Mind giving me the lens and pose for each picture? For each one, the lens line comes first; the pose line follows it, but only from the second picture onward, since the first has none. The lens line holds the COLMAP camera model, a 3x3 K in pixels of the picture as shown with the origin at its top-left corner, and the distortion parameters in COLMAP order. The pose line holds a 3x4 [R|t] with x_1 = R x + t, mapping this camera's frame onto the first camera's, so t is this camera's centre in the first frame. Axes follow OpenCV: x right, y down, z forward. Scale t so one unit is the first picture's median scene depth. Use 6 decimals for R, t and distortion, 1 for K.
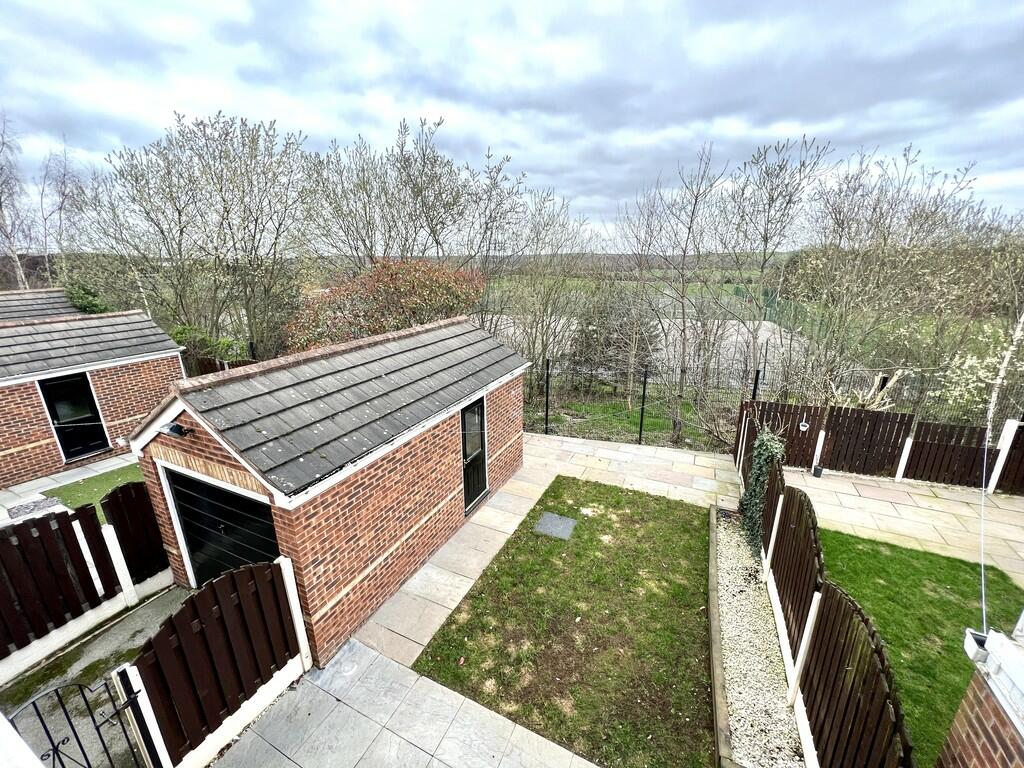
lens RADIAL K [[408.4, 0, 510.6], [0, 408.4, 383.7], [0, 0, 1]] dist [0.000209, 0.000408]
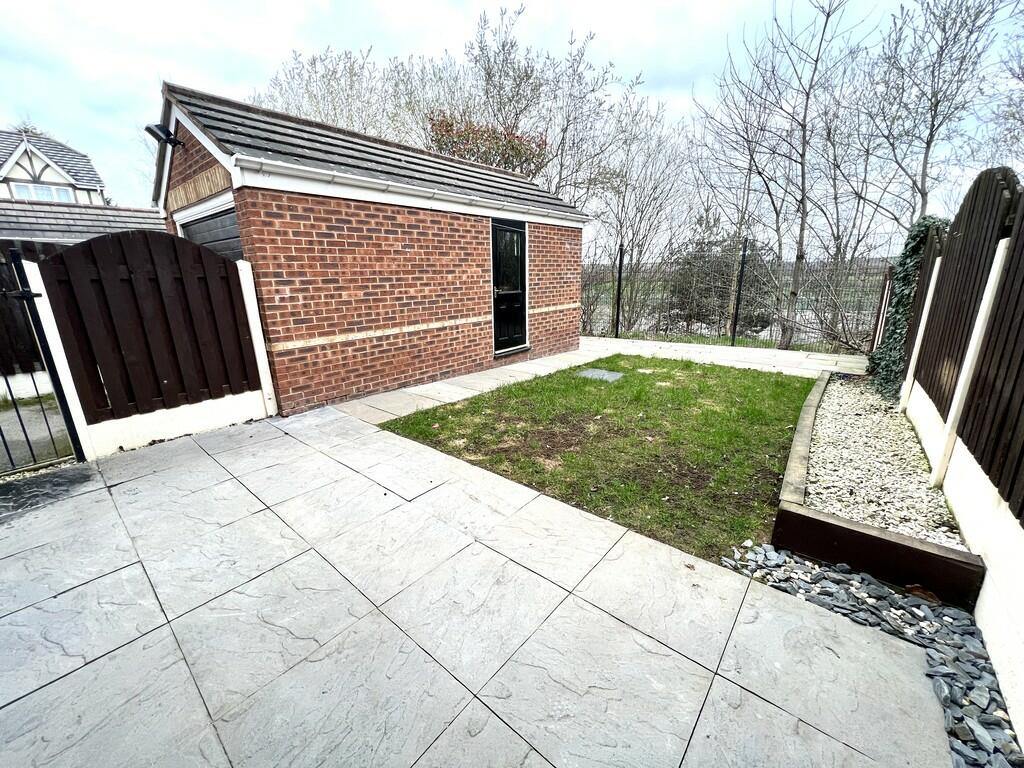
lens RADIAL K [[408.4, 0, 513.3], [0, 408.4, 384.1], [0, 0, 1]] dist [0.000209, 0.000408]
pose [[0.968350, 0.056243, -0.243177, 0.209383], [-0.064118, 0.997639, -0.024585, 0.590816], [0.241220, 0.039399, 0.969670, 0.257280]]
